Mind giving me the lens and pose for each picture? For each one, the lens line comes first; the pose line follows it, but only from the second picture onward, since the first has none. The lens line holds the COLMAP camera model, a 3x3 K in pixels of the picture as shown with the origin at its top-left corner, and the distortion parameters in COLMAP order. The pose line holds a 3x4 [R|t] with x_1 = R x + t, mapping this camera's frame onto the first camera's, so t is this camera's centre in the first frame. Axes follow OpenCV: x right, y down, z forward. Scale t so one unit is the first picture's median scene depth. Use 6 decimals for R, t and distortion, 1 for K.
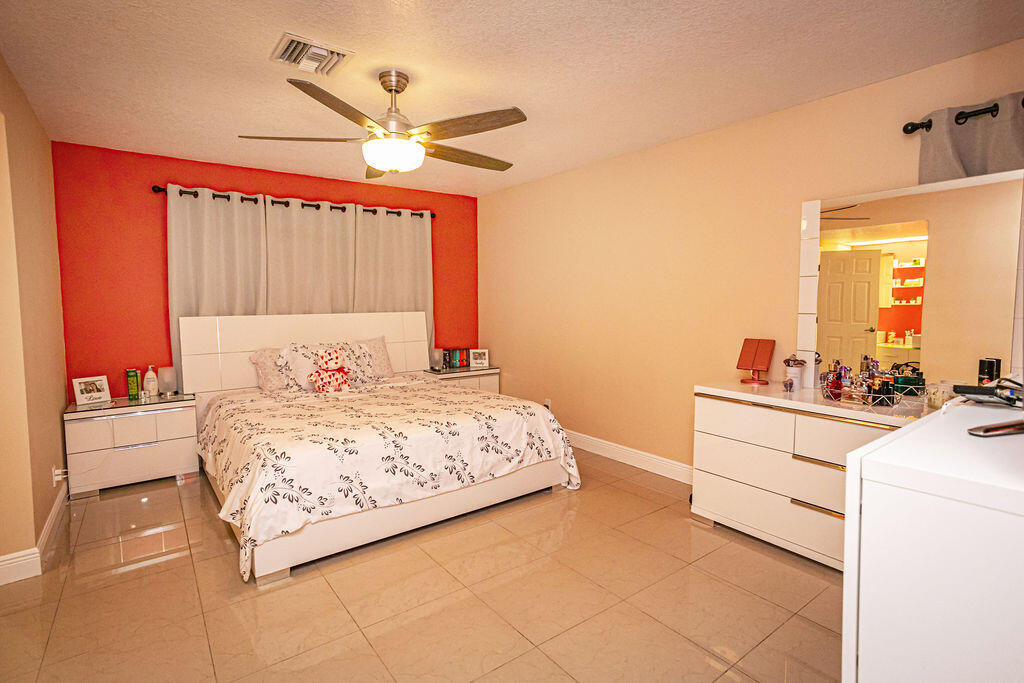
lens RADIAL K [[491.9, 0, 506.2], [0, 491.9, 331.9], [0, 0, 1]] dist [-0.053611, 0.033540]
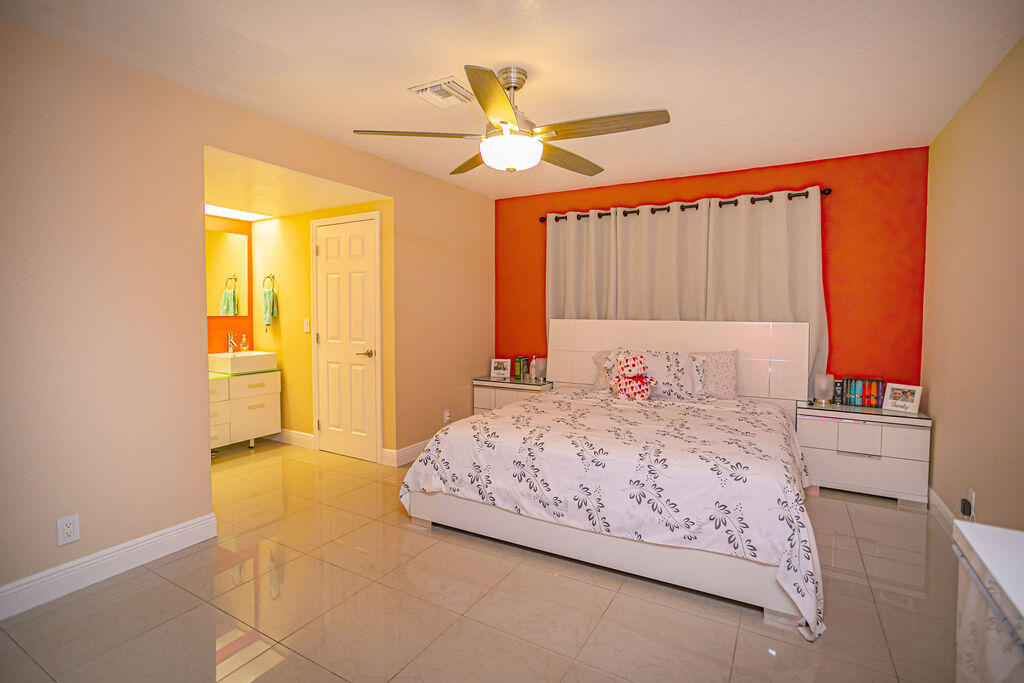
lens RADIAL K [[491.9, 0, 506.2], [0, 491.9, 331.9], [0, 0, 1]] dist [-0.053611, 0.033540]
pose [[0.409640, 0.047600, -0.911005, 0.425658], [-0.065855, 0.997575, 0.022511, -0.018195], [0.909867, 0.050772, 0.411781, 0.374154]]
